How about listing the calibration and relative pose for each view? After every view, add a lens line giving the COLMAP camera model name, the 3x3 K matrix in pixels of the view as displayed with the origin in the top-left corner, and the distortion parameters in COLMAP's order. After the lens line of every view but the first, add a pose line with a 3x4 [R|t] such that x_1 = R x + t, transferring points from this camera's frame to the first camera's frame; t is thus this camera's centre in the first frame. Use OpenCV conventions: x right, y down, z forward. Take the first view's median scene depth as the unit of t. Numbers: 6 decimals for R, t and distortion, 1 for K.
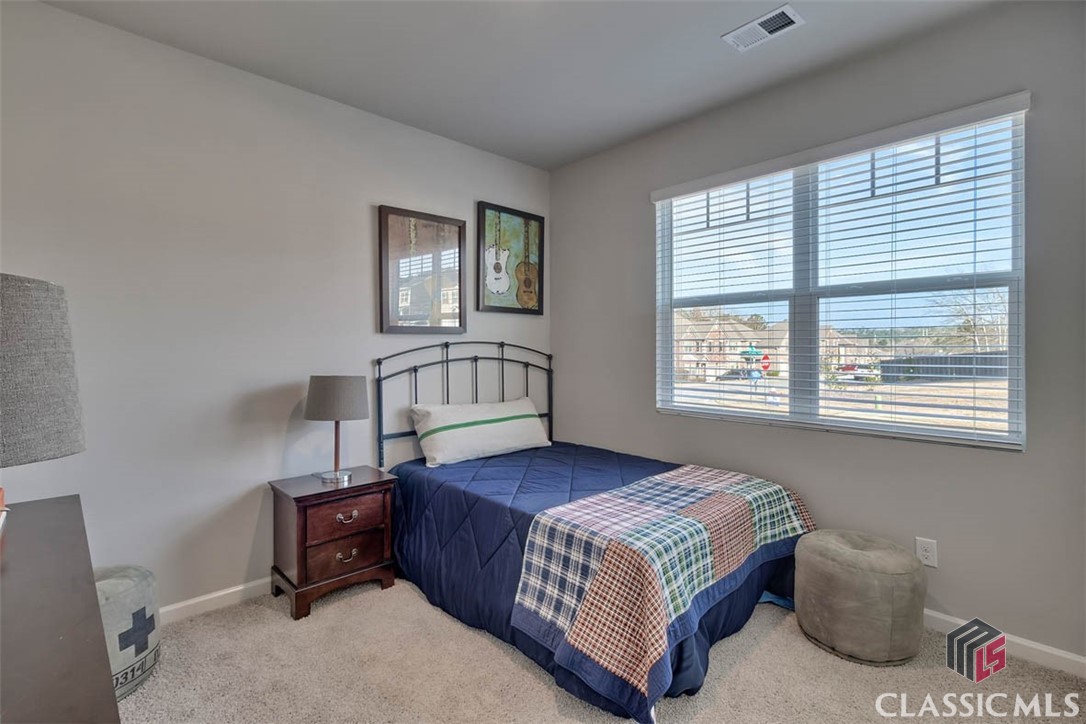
lens RADIAL K [[501.7, 0, 537.3], [0, 501.7, 349.1], [0, 0, 1]] dist [0.002235, 0.001042]
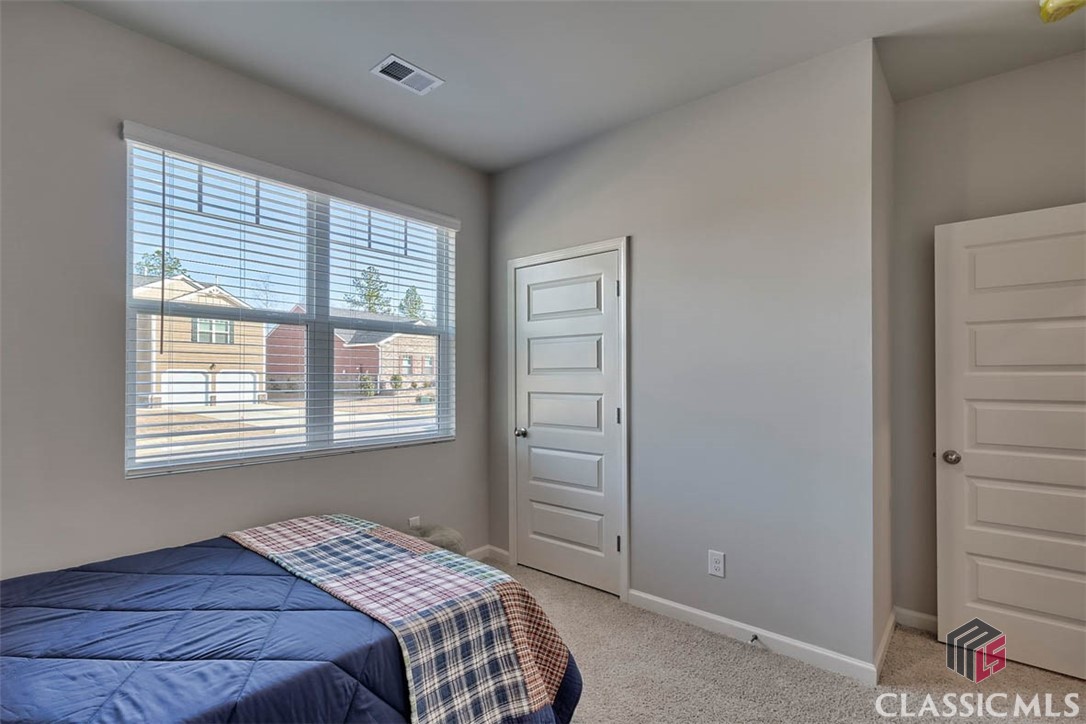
lens RADIAL K [[494.5, 0, 540.3], [0, 494.5, 373.0], [0, 0, 1]] dist [0.000862, 0.000246]
pose [[-0.076671, 0.012676, 0.996976, -0.583135], [0.002614, 0.999918, -0.012512, 0.007643], [-0.997053, 0.001647, -0.076698, 0.773328]]
